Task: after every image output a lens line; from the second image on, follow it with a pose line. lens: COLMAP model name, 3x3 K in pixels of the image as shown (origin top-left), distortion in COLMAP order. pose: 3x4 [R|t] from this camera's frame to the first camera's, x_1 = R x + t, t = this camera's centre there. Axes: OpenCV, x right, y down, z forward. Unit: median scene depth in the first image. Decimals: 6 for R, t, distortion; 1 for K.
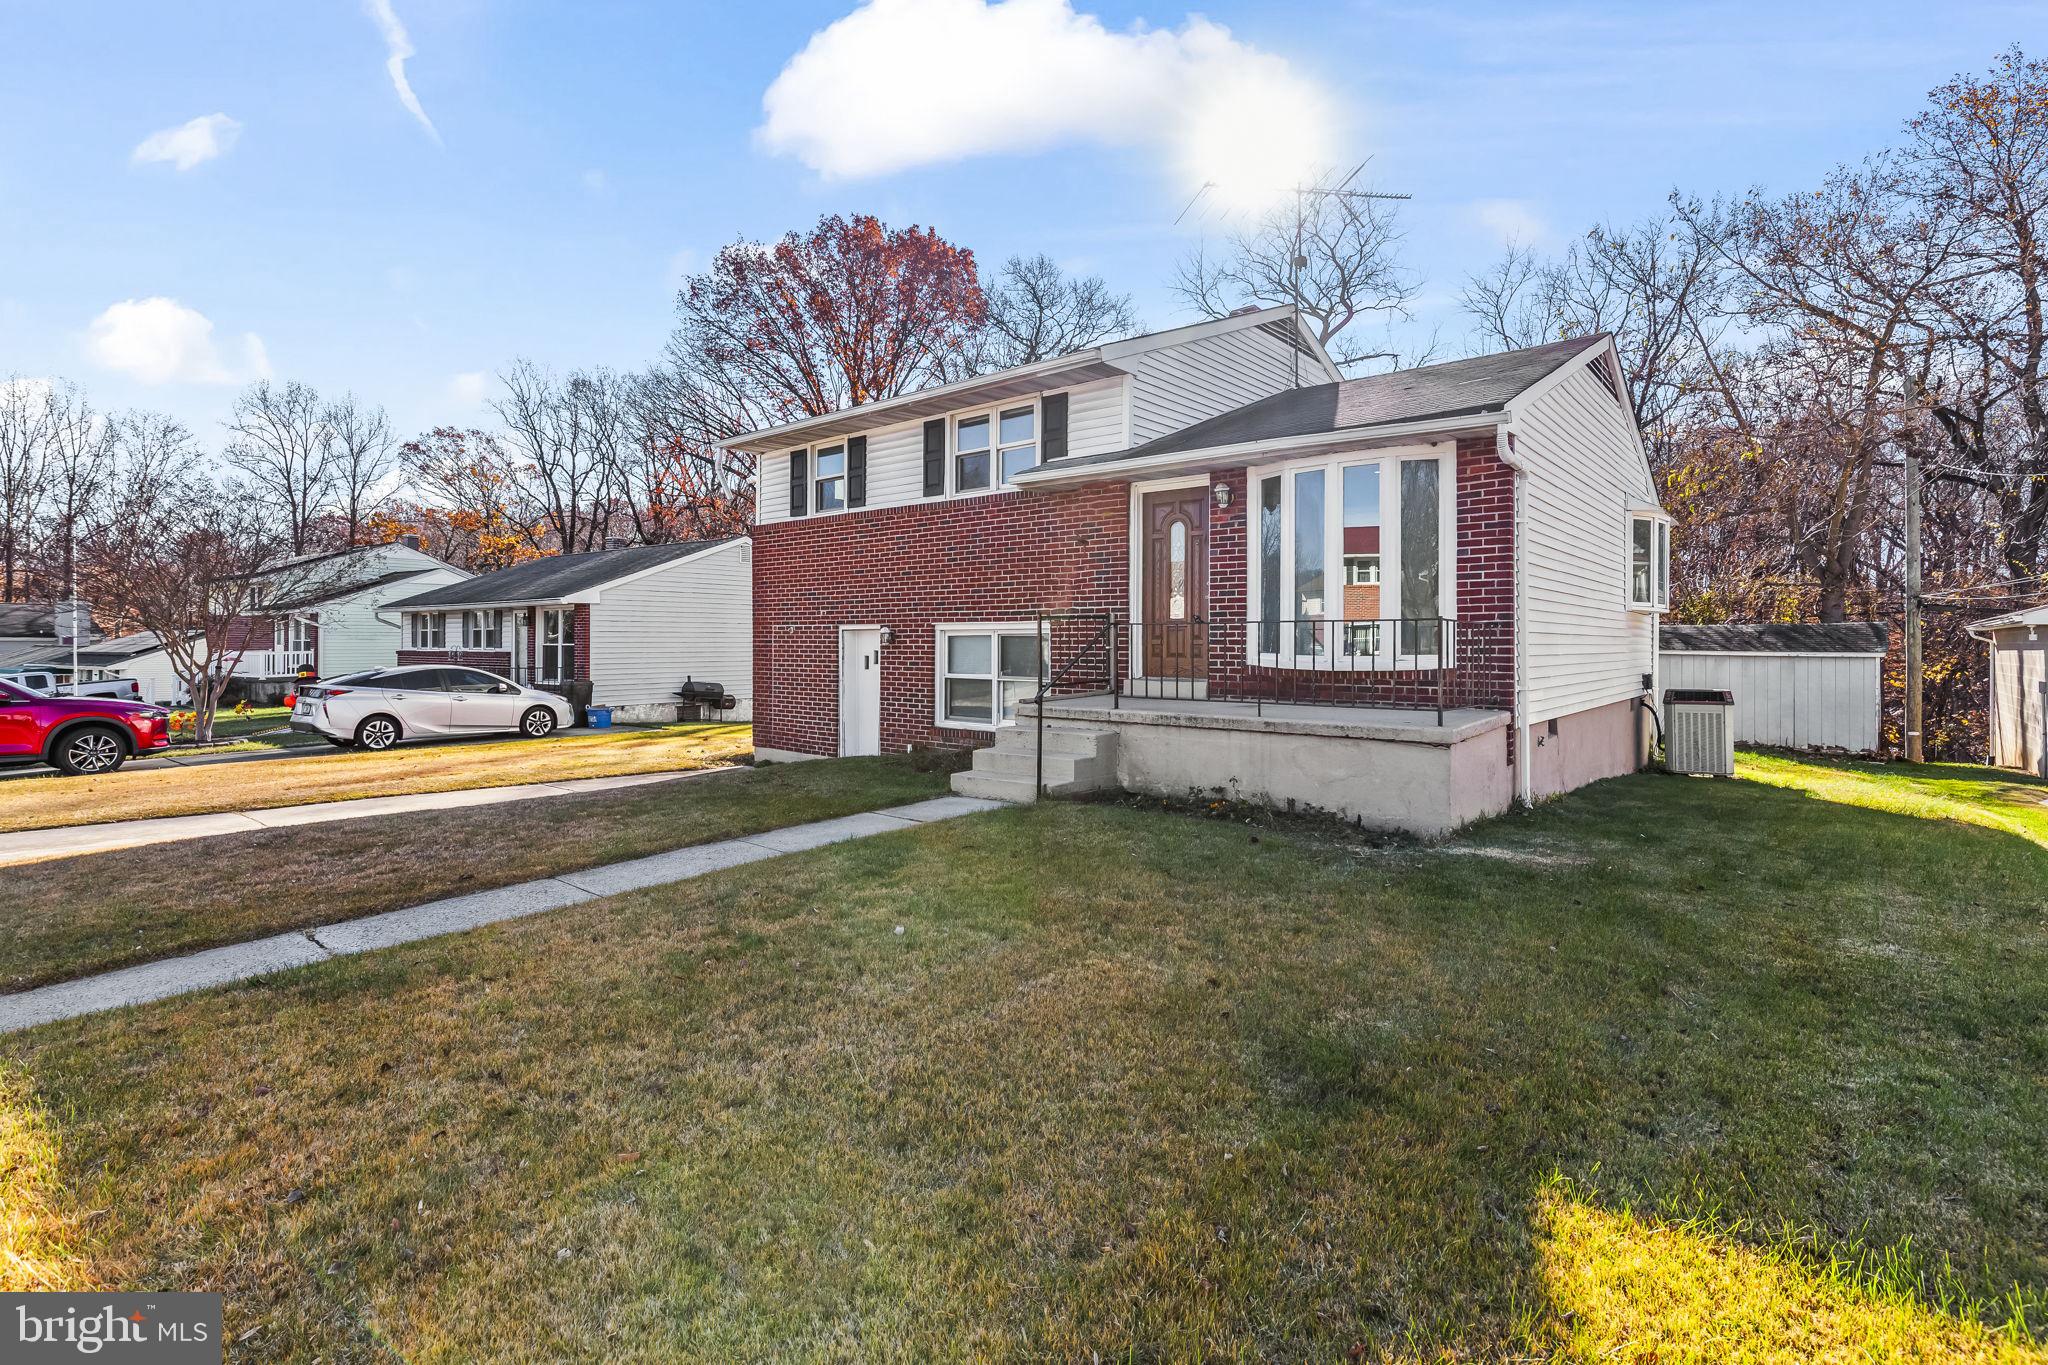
lens RADIAL K [[939.3, 0, 1023.2], [0, 939.3, 633.6], [0, 0, 1]] dist [0.014705, -0.000162]
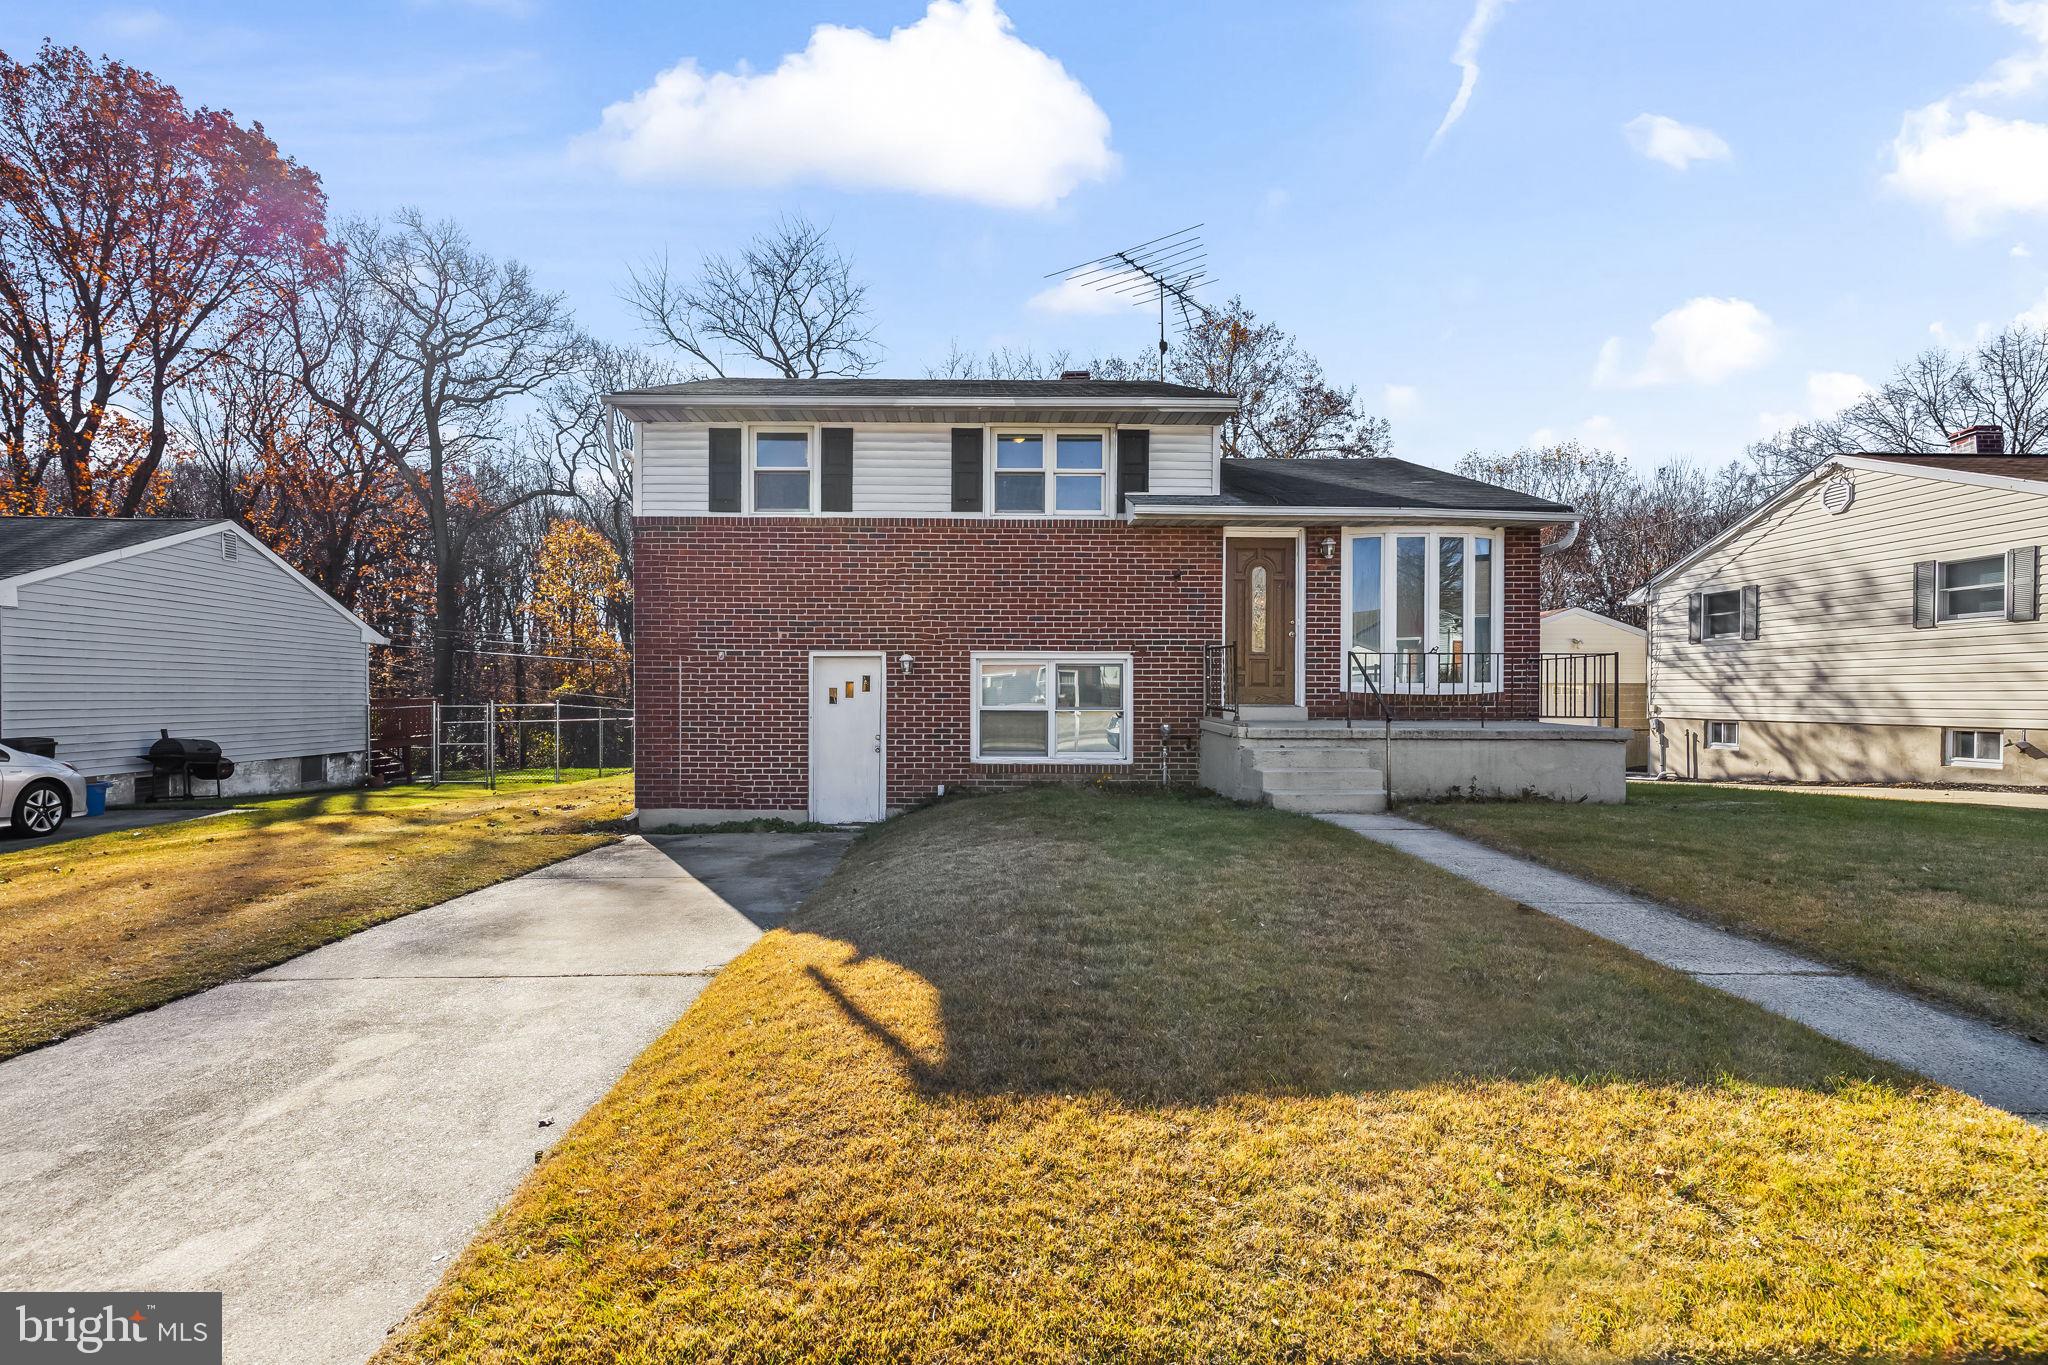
lens RADIAL K [[939.3, 0, 1016.3], [0, 939.3, 687.4], [0, 0, 1]] dist [0.014705, -0.000162]
pose [[0.761092, 0.009220, 0.648578, -0.670349], [-0.008883, 0.999953, -0.003792, 0.028196], [-0.648583, -0.002875, 0.761138, 0.282082]]
